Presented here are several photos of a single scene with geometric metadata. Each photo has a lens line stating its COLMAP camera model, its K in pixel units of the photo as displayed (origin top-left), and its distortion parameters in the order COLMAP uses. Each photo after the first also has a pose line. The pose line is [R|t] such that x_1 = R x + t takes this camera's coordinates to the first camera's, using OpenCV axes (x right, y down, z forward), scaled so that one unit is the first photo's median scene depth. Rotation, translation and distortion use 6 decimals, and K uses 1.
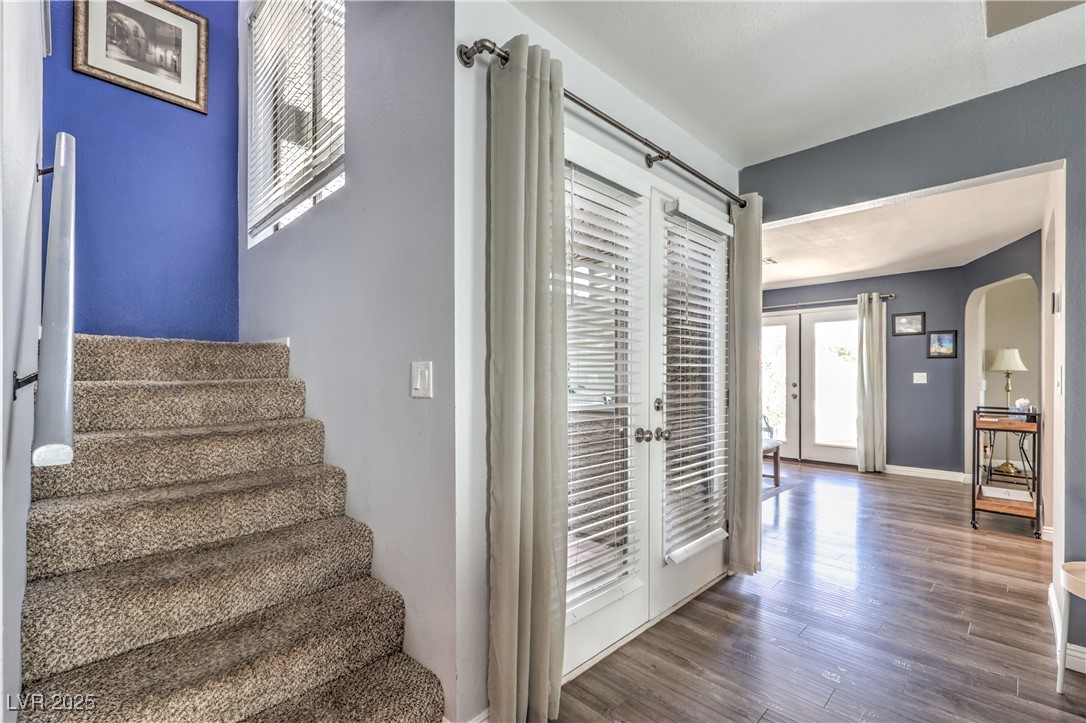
lens RADIAL K [[476.0, 0, 545.0], [0, 476.0, 371.6], [0, 0, 1]] dist [0.002164, 0.000258]
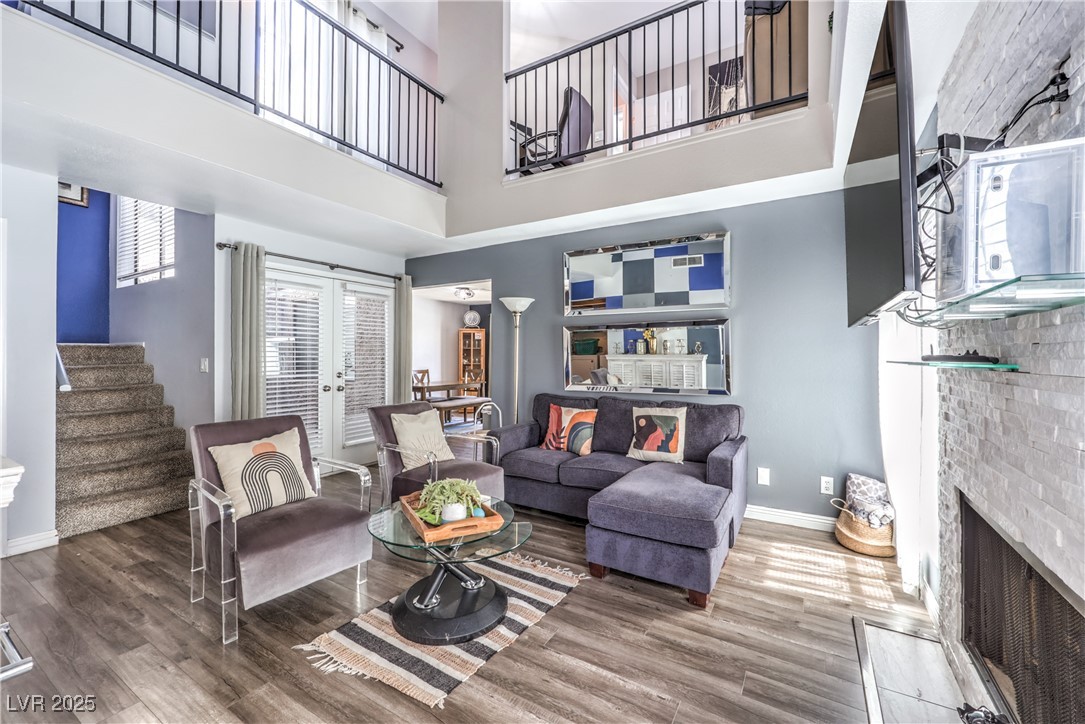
lens RADIAL K [[444.5, 0, 540.6], [0, 444.5, 350.8], [0, 0, 1]] dist [-0.002310, -0.000115]
pose [[0.973200, 0.002812, 0.229943, 0.712700], [-0.002822, 0.999996, -0.000285, -0.048055], [-0.229943, -0.000371, 0.973204, -1.301493]]
